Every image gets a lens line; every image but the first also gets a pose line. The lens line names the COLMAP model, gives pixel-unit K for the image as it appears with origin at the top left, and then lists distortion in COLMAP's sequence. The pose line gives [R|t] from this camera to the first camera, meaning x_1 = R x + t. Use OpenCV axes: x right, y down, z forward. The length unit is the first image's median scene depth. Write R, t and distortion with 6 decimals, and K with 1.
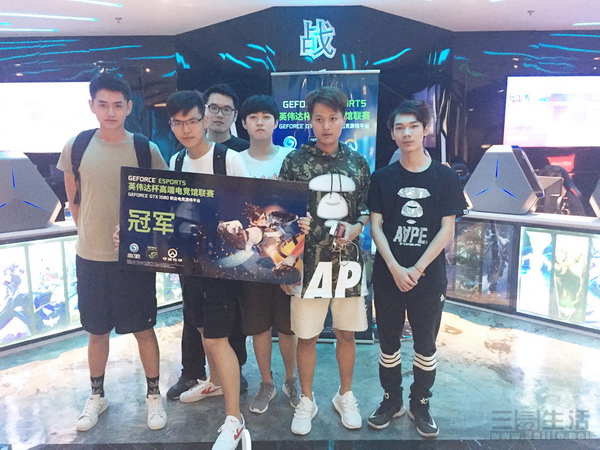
lens RADIAL K [[498.9, 0, 298.8], [0, 498.9, 216.7], [0, 0, 1]] dist [-0.003122, -0.008745]
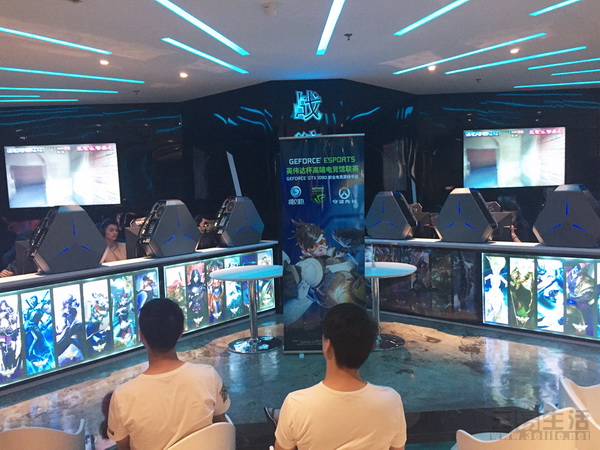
lens RADIAL K [[498.9, 0, 298.8], [0, 498.9, 216.7], [0, 0, 1]] dist [-0.003122, -0.008745]
pose [[0.997641, -0.033424, 0.059965, -0.080832], [0.038761, 0.995172, -0.090169, 0.025454], [-0.056662, 0.092281, 0.994120, -0.220120]]
